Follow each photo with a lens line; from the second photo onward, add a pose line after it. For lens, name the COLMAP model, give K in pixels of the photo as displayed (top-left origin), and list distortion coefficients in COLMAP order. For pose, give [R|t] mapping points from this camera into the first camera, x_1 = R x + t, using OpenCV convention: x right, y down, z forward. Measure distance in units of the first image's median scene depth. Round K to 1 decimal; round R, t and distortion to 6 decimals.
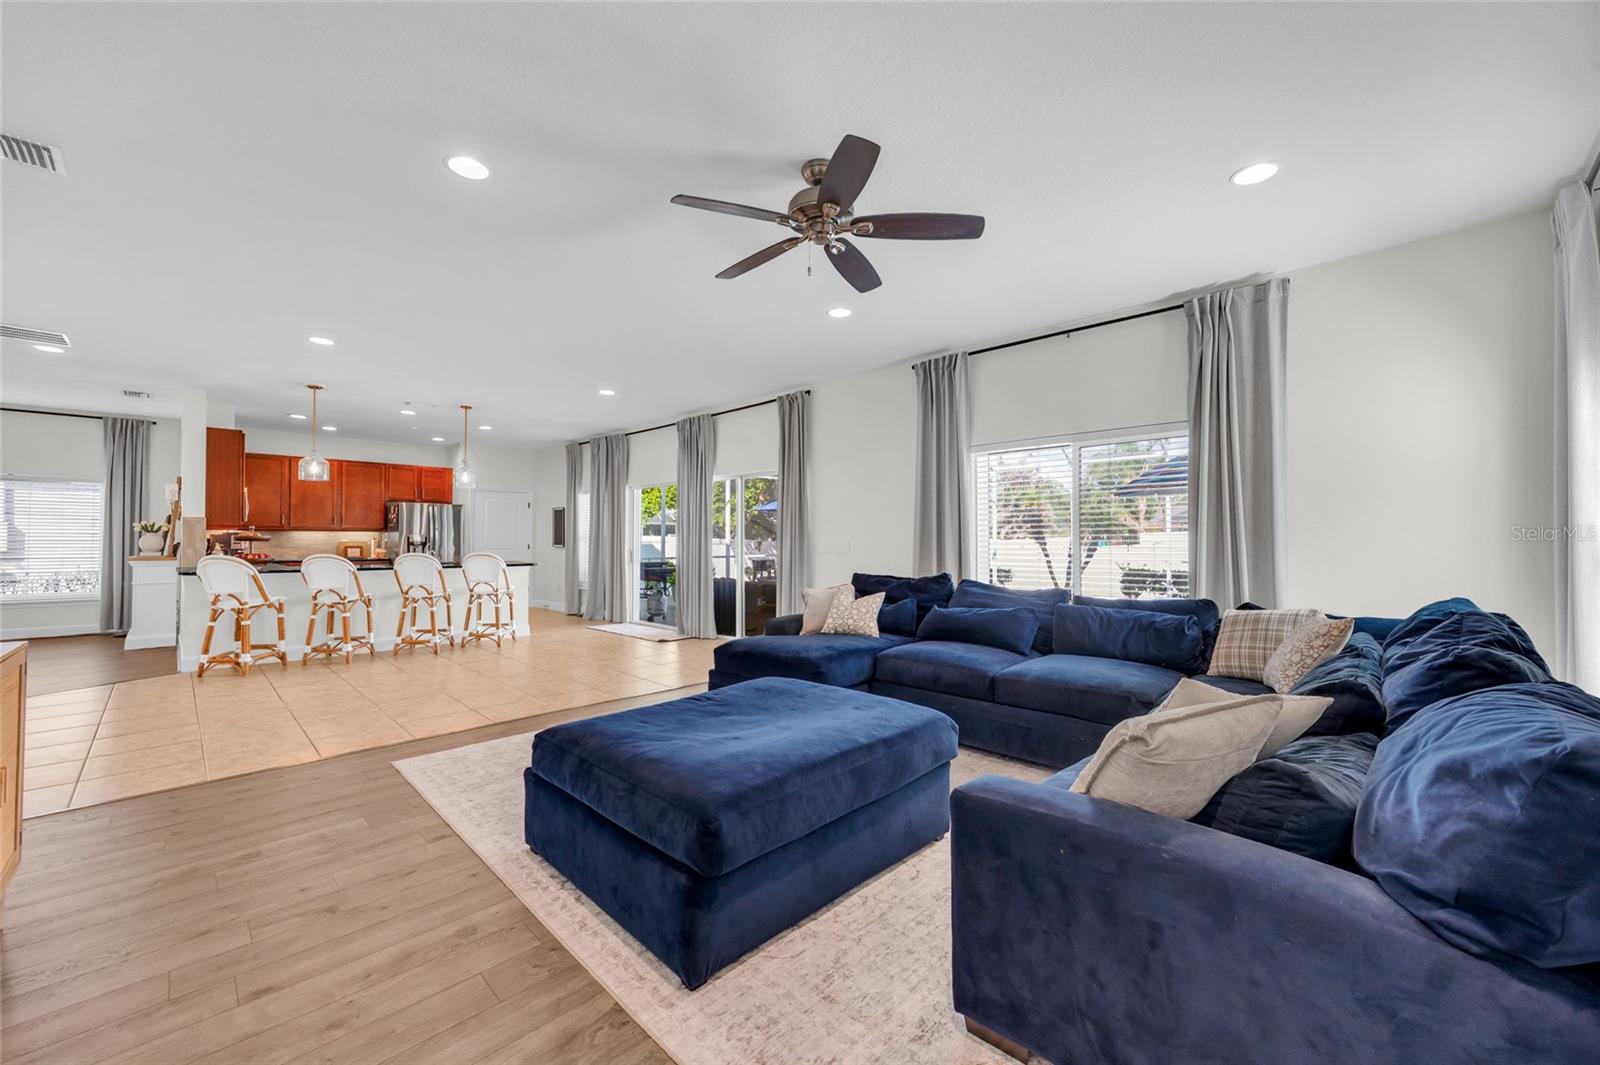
lens RADIAL K [[625.4, 0, 800.0], [0, 625.4, 532.5], [0, 0, 1]] dist [-0.000097, 0.000024]
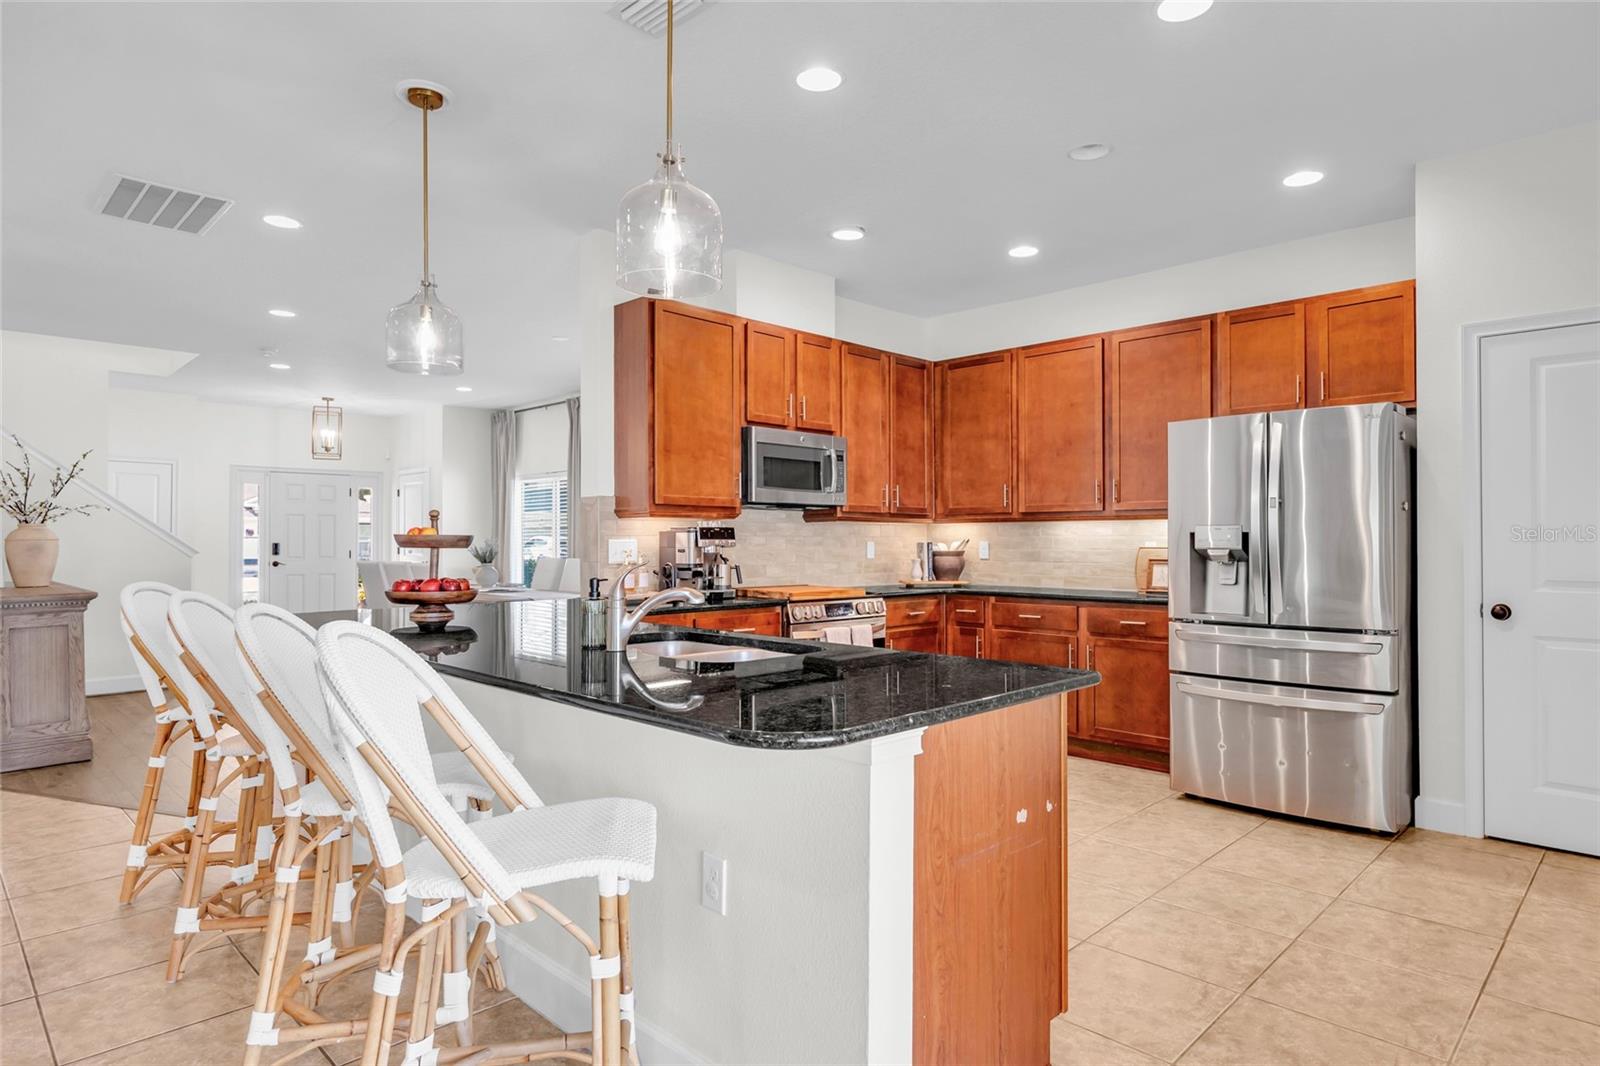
lens RADIAL K [[899.9, 0, 803.7], [0, 899.9, 533.8], [0, 0, 1]] dist [-0.002152, -0.001175]
pose [[0.003144, -0.008339, -0.999960, -0.221995], [0.013543, 0.999874, -0.008296, 0.009855], [0.999903, -0.013516, 0.003257, 0.937605]]
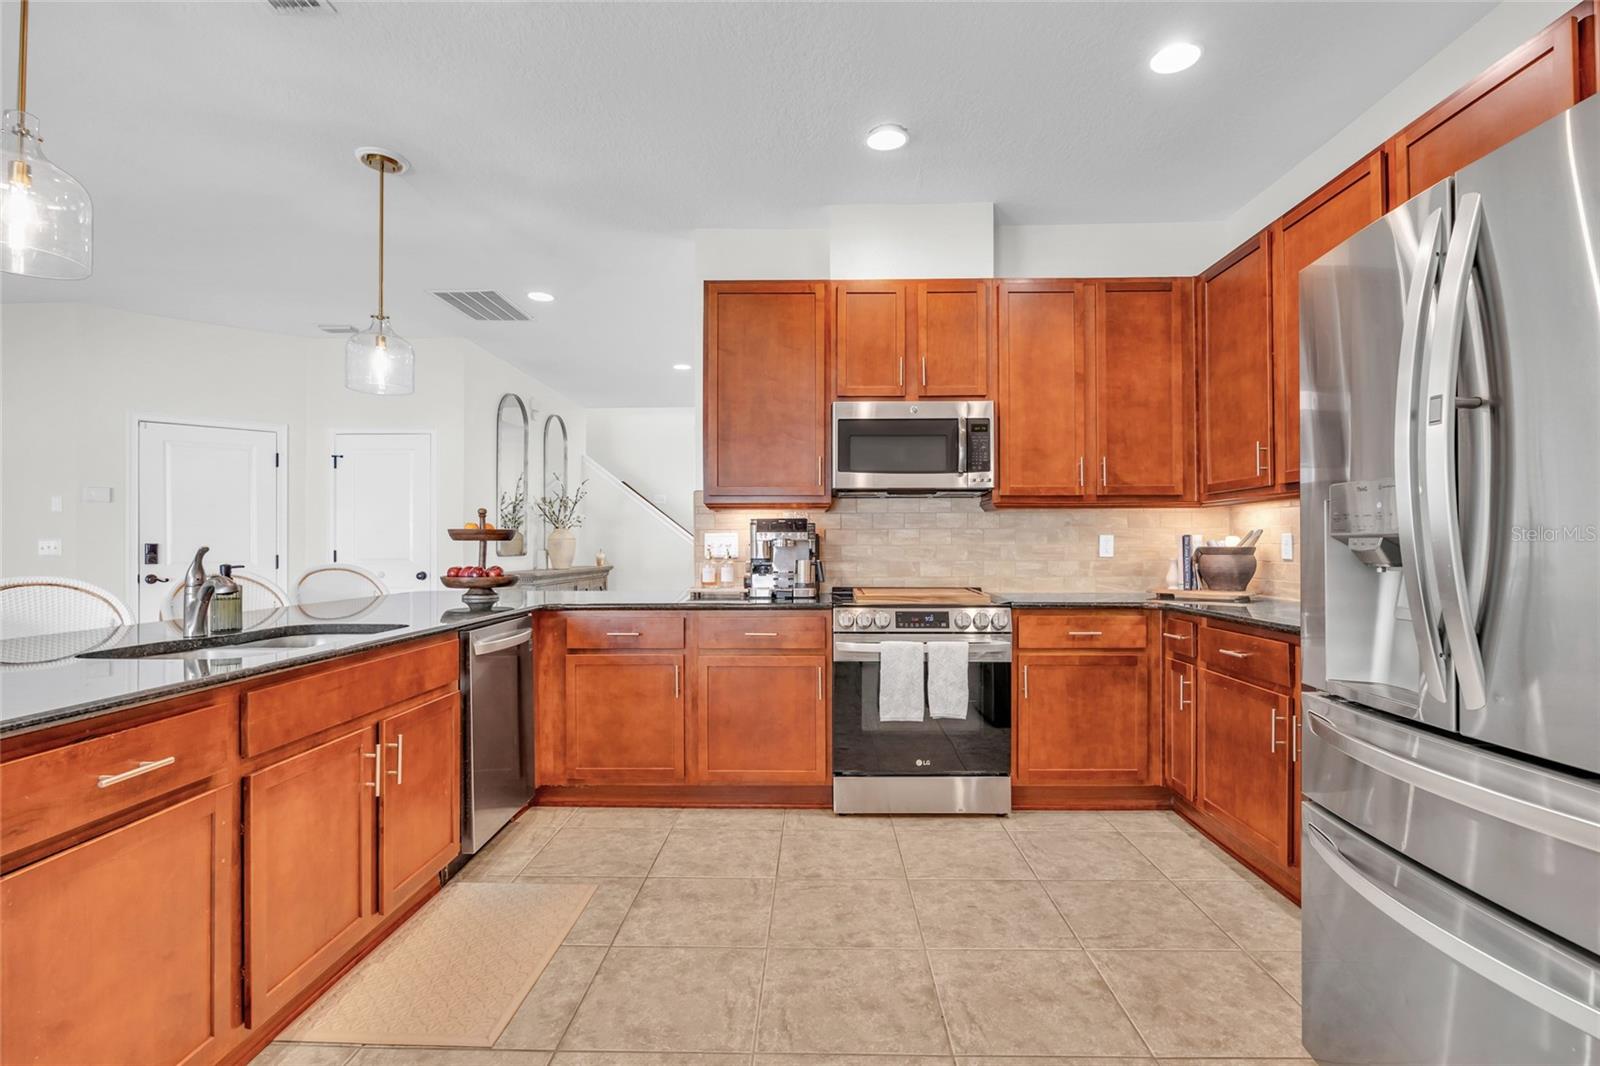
lens RADIAL K [[754.4, 0, 802.2], [0, 754.4, 536.7], [0, 0, 1]] dist [-0.014496, -0.000115]
pose [[-0.723099, -0.006045, -0.690718, -0.497780], [0.011376, 0.999722, -0.020659, 0.019586], [0.690651, -0.022796, -0.722829, 1.201045]]
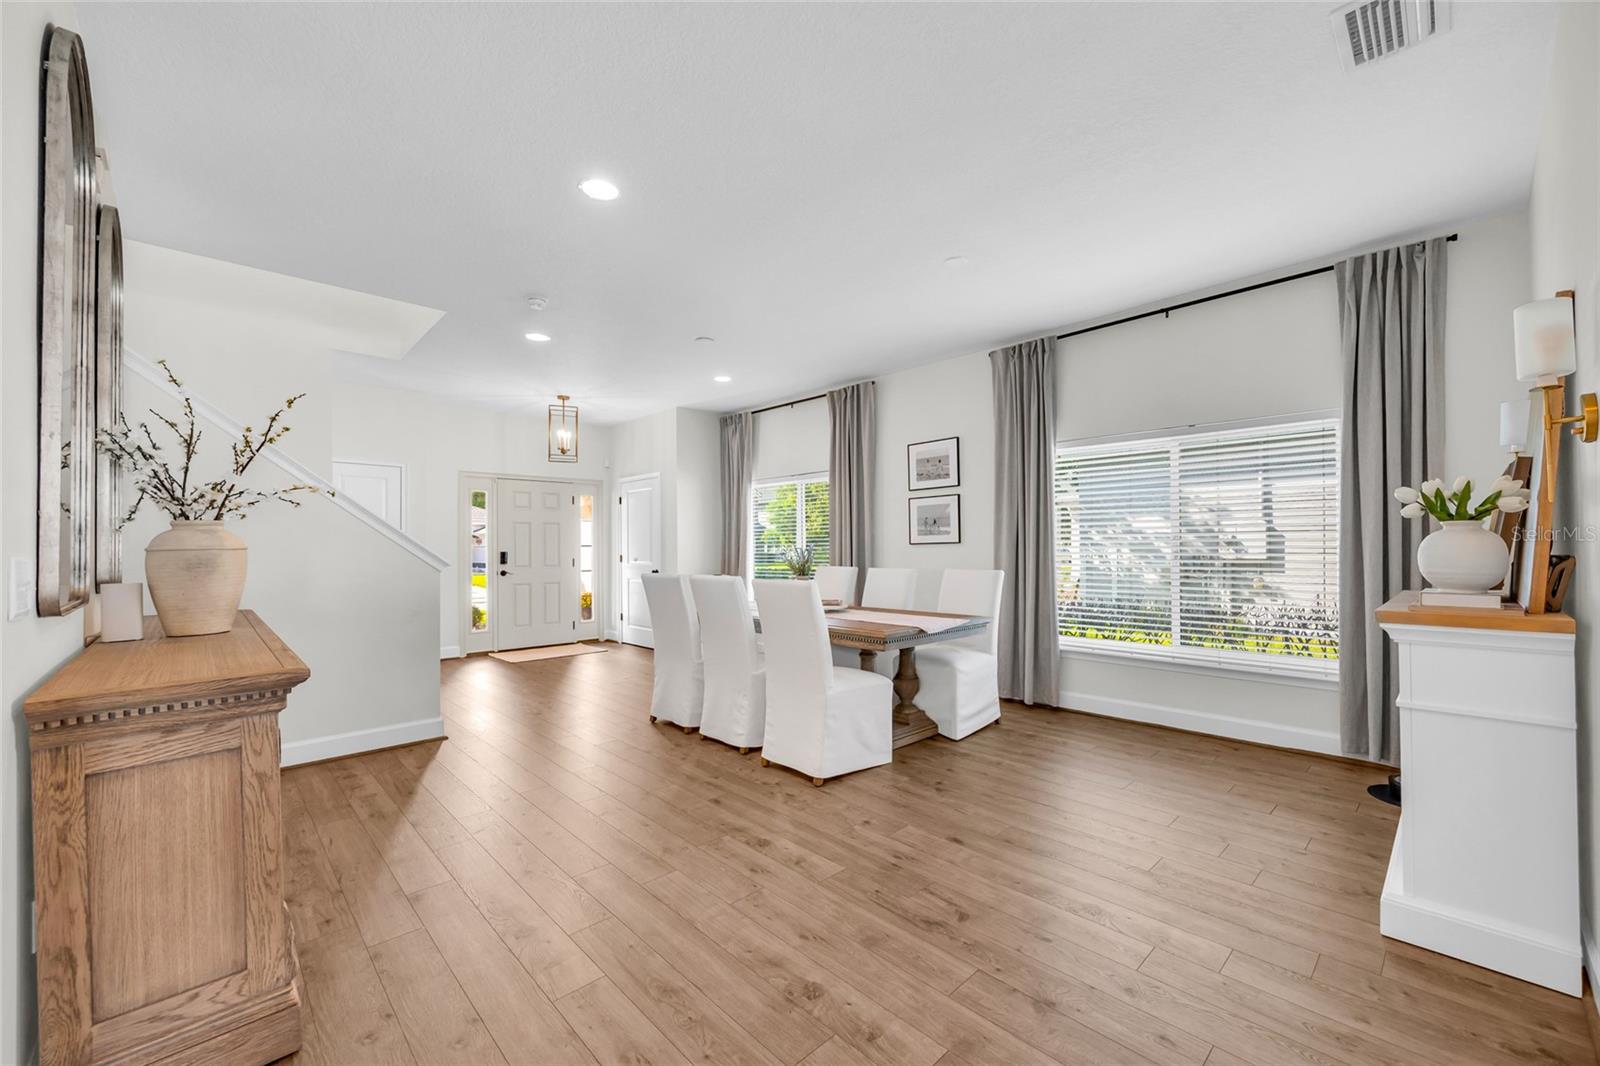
lens RADIAL K [[634.3, 0, 806.2], [0, 634.3, 542.5], [0, 0, 1]] dist [0.000168, -0.000090]
pose [[-0.014163, -0.008446, -0.999864, -0.644959], [0.021288, 0.999735, -0.008747, 0.005601], [0.999673, -0.021409, -0.013979, 0.612155]]
